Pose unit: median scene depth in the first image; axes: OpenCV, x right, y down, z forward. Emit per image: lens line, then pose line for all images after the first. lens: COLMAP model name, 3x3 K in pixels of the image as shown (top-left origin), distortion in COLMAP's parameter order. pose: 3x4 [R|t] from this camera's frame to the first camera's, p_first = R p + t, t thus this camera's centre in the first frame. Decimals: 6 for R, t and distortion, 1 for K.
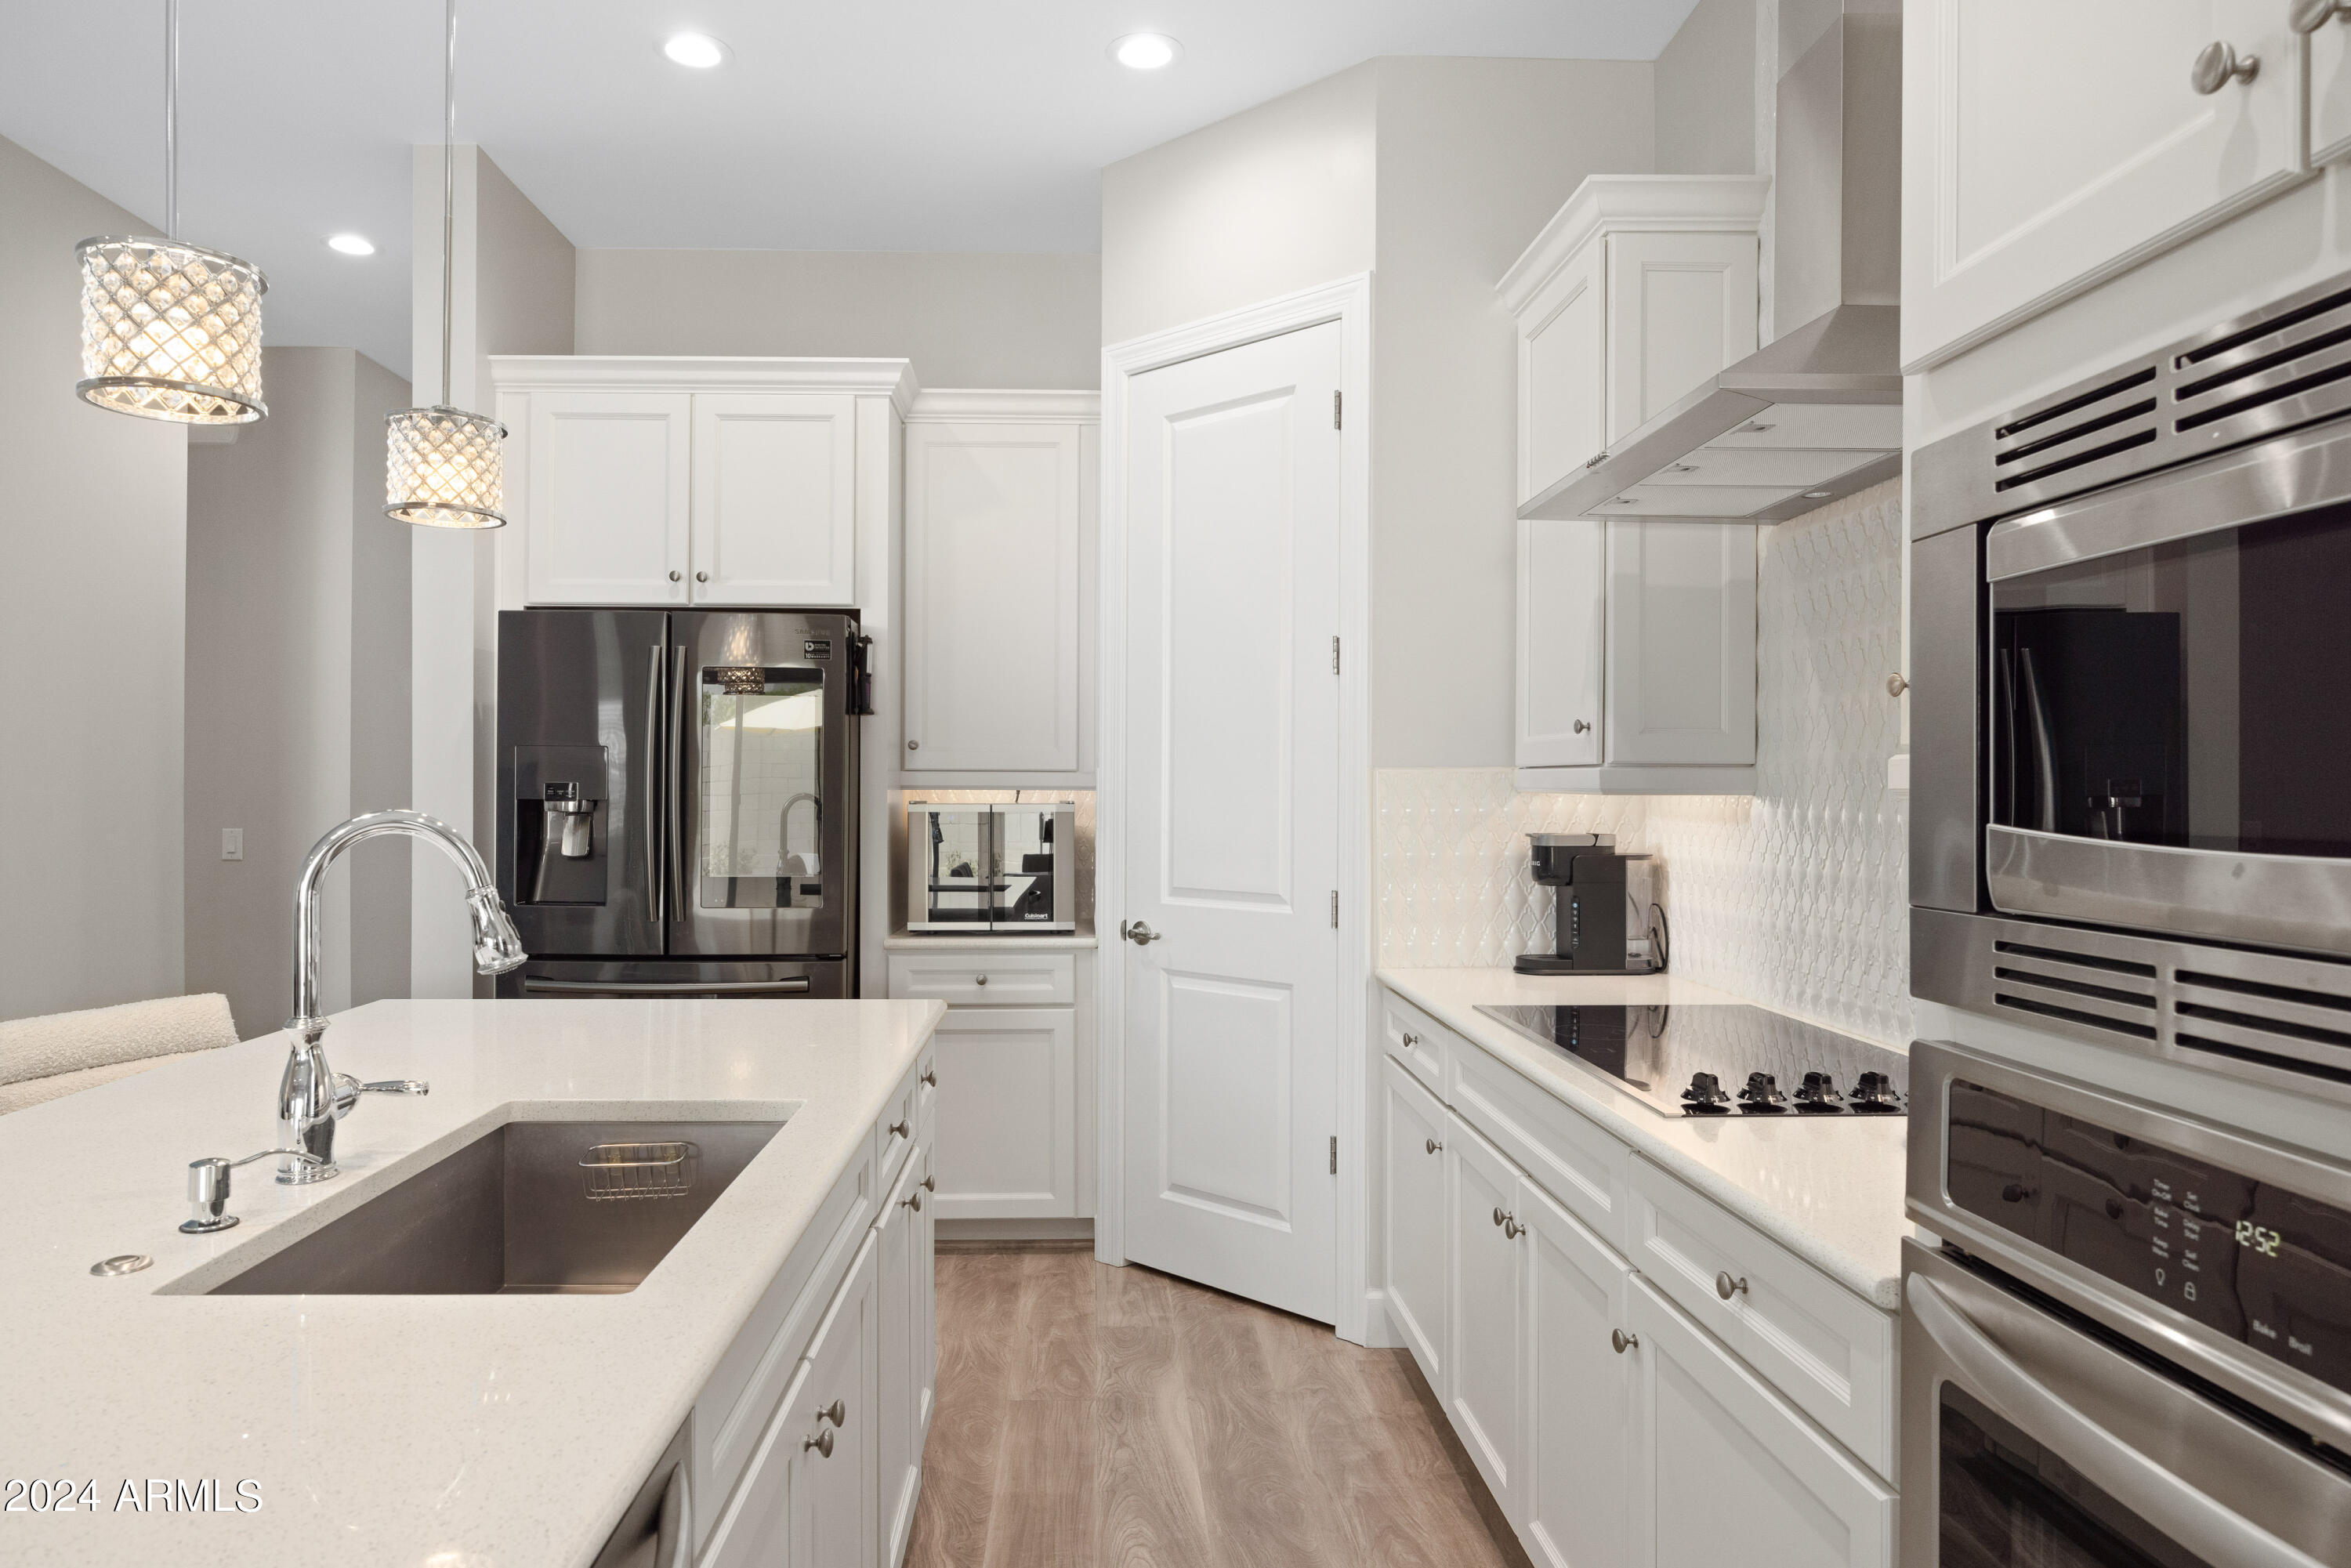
lens RADIAL K [[1413.2, 0, 1156.9], [0, 1413.2, 791.1], [0, 0, 1]] dist [-0.003606, -0.004568]
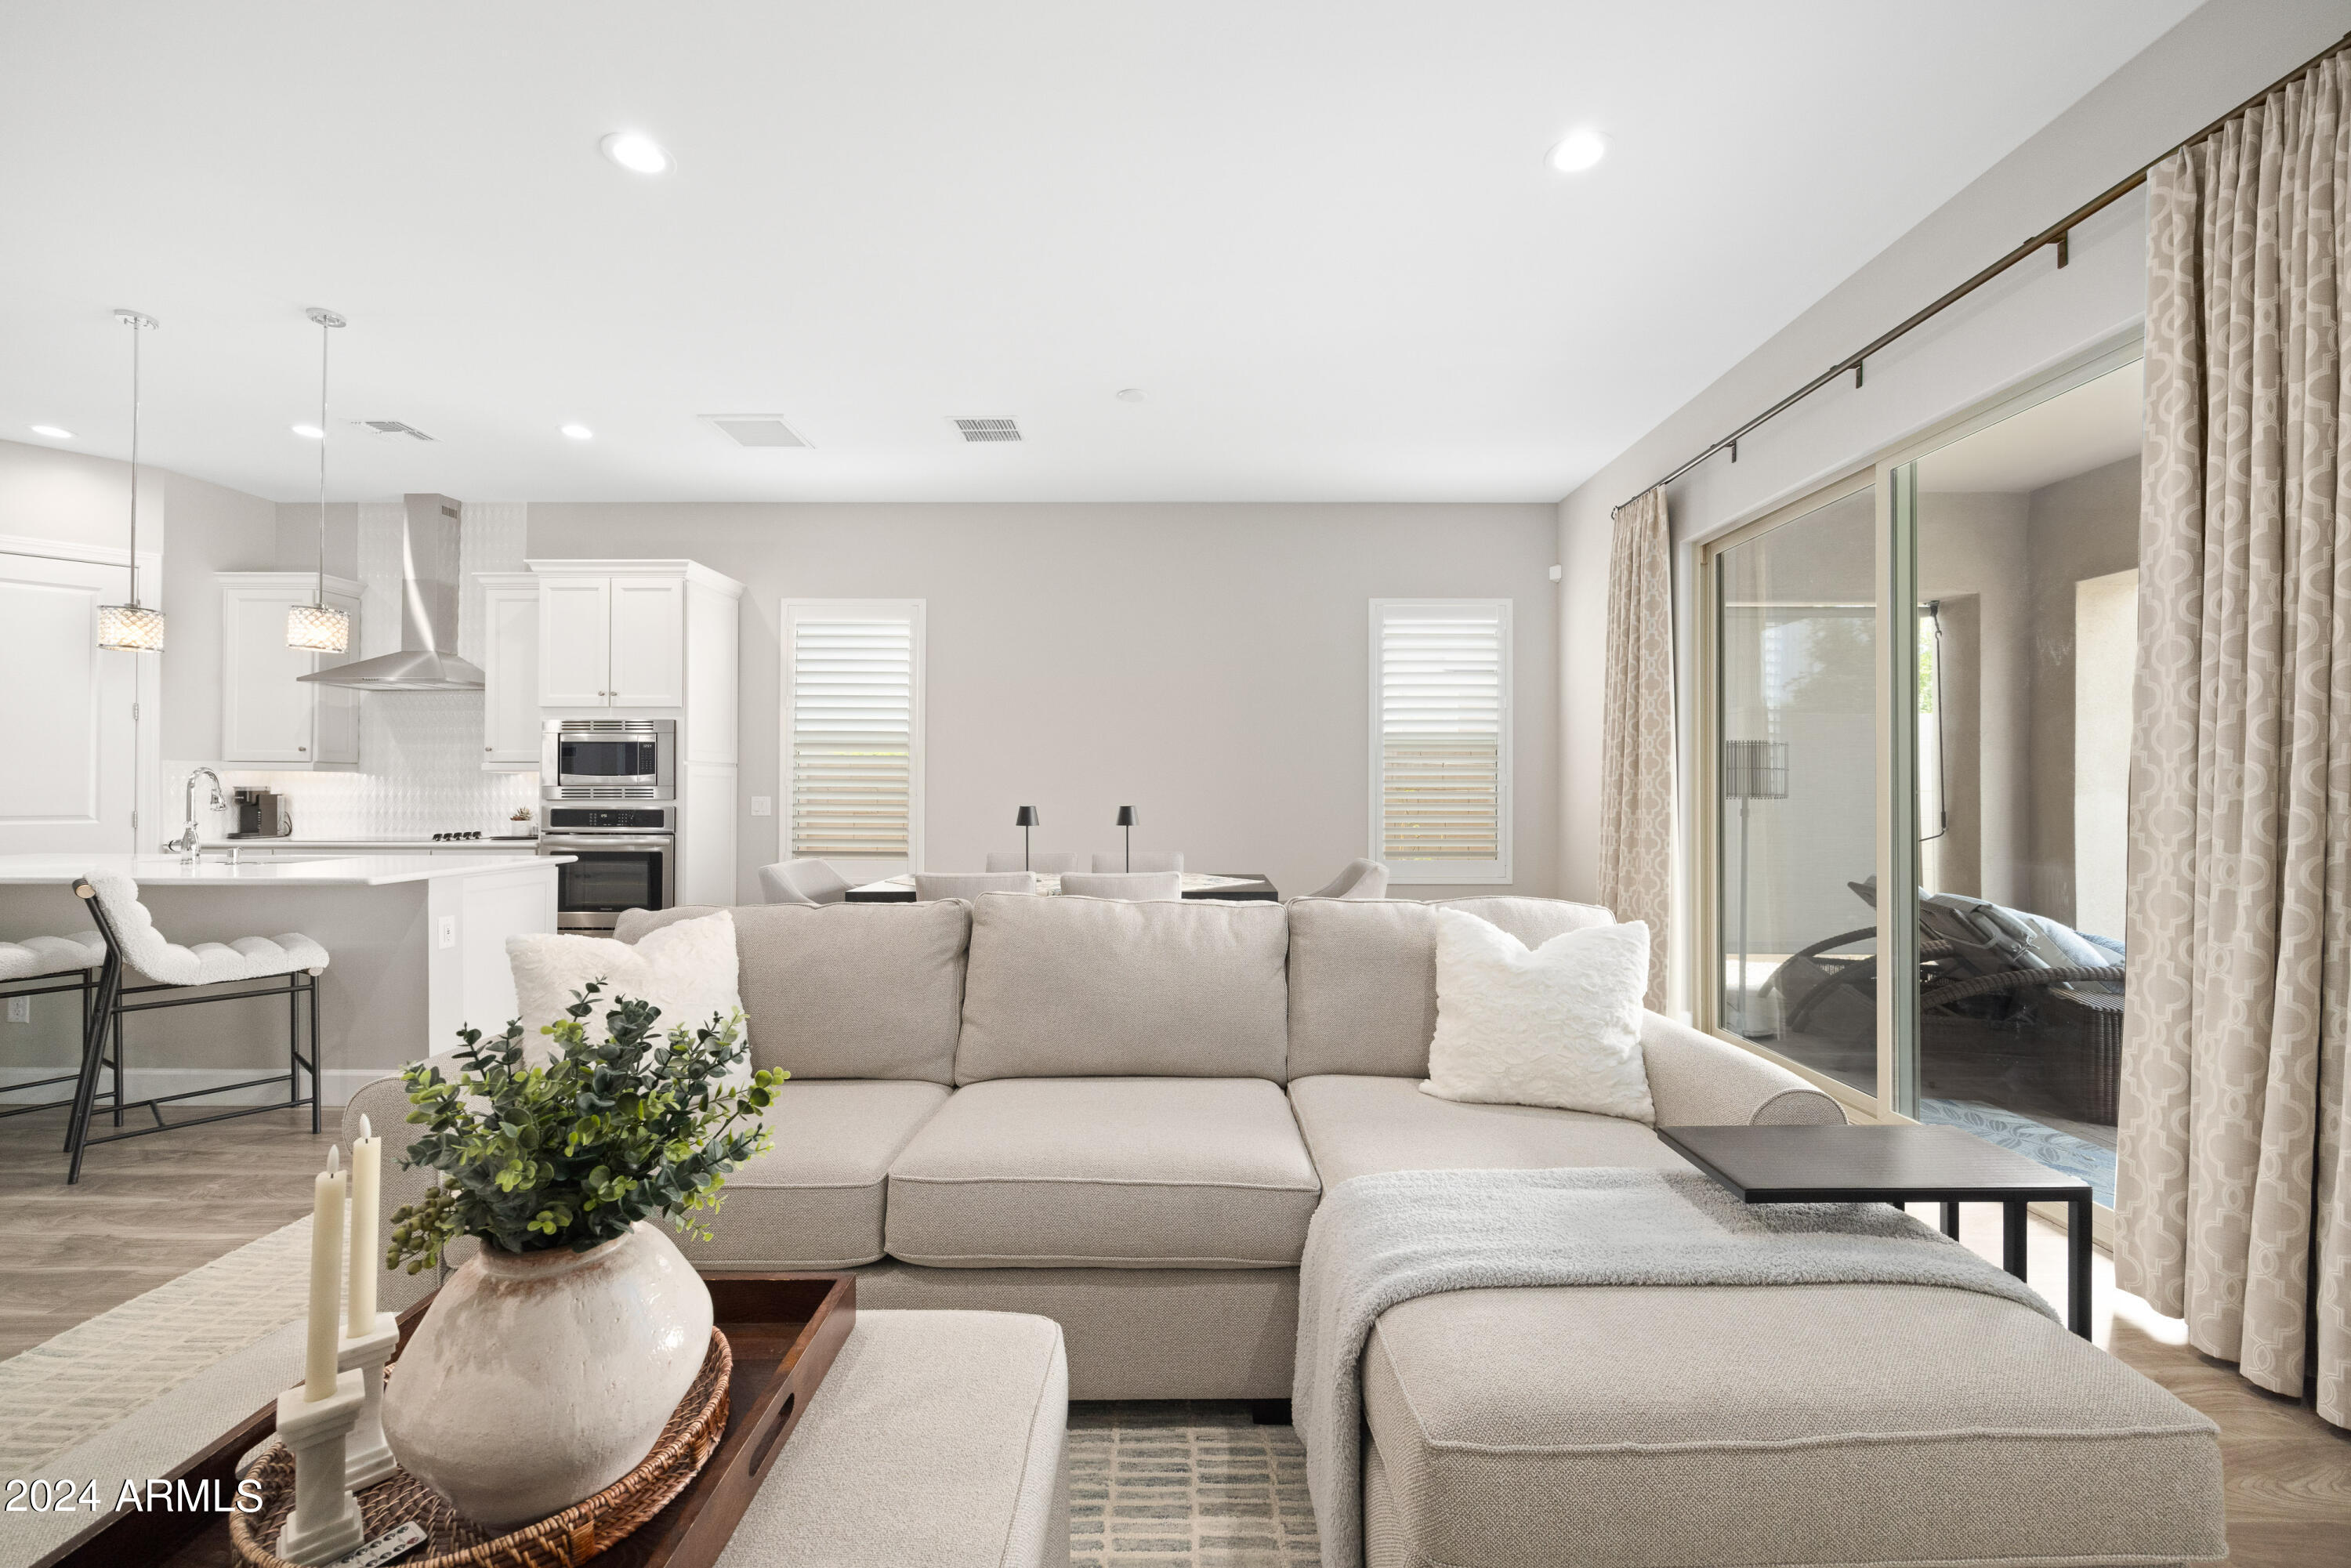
lens RADIAL K [[927.2, 0, 1171.6], [0, 927.2, 784.6], [0, 0, 1]] dist [-0.003486, -0.001210]
pose [[0.043871, 0.003563, 0.999031, -1.343616], [-0.000485, 0.999994, -0.003545, 0.031093], [-0.999037, -0.000329, 0.043872, -0.793293]]
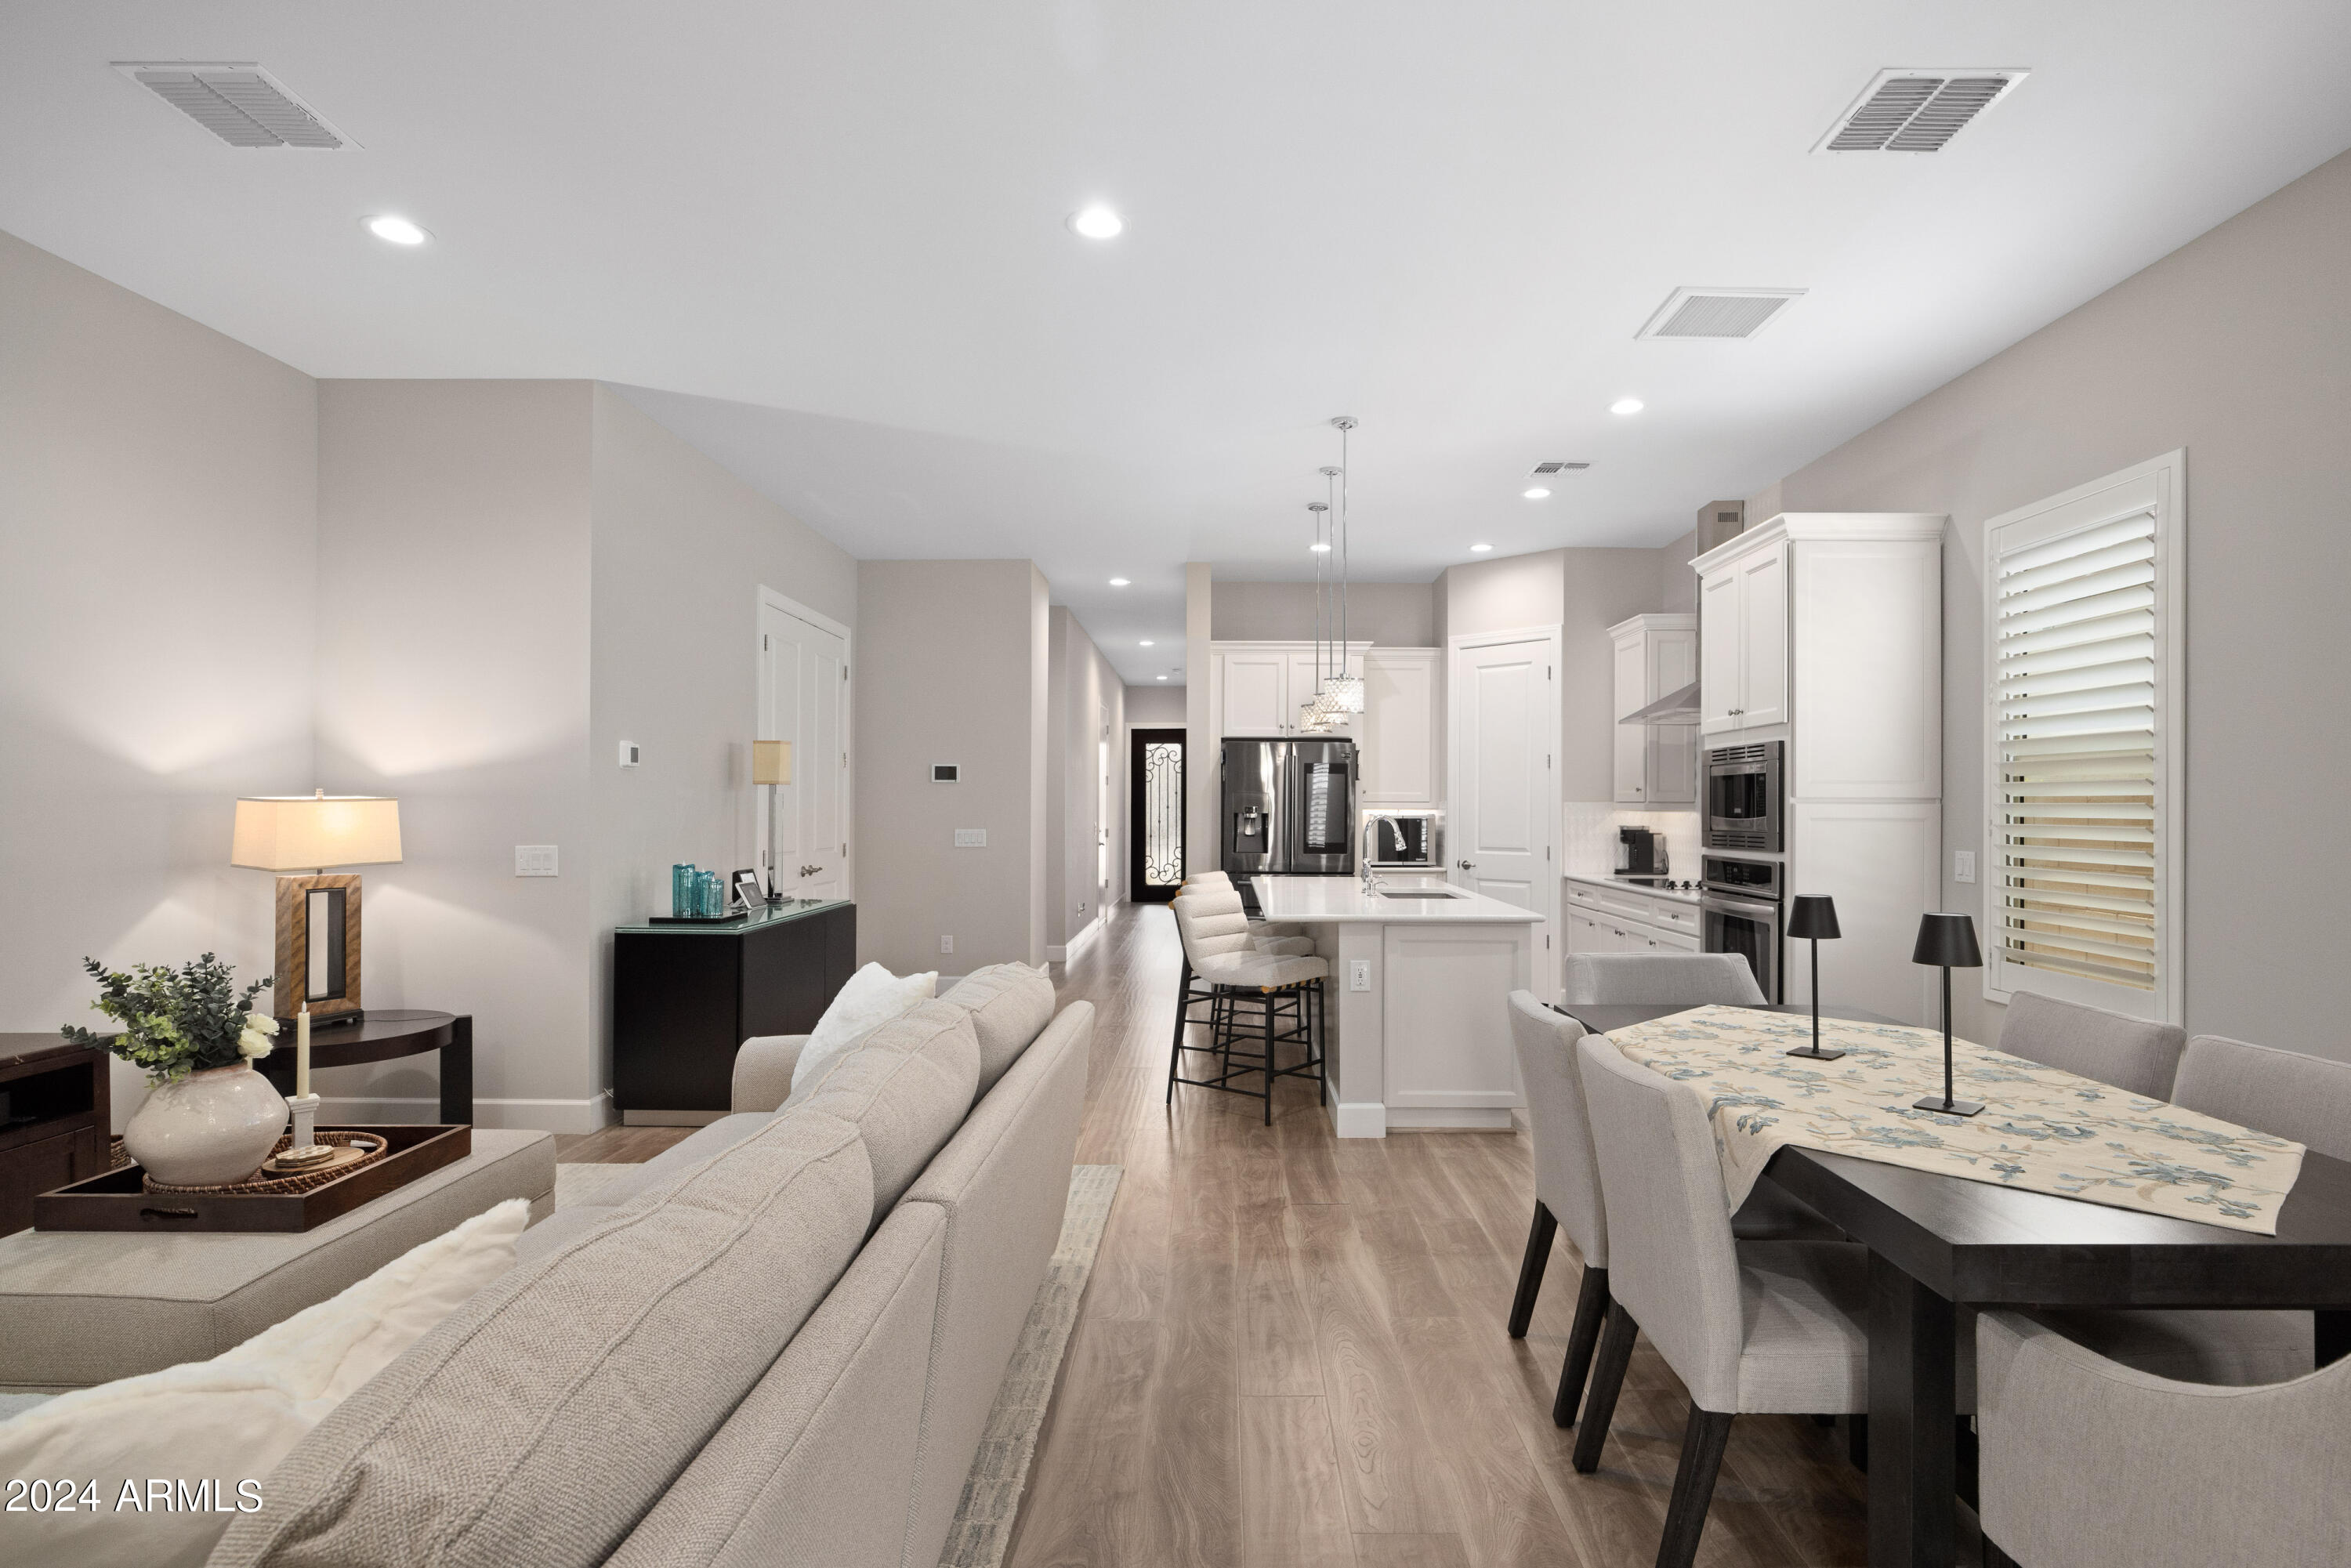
lens RADIAL K [[1164.7, 0, 1235.8], [0, 1164.7, 809.0], [0, 0, 1]] dist [-0.029652, 0.000970]
pose [[0.999650, 0.000842, -0.026452, -0.428854], [-0.000855, 1.000000, -0.000454, -0.000596], [0.026452, 0.000477, 0.999650, -1.304417]]
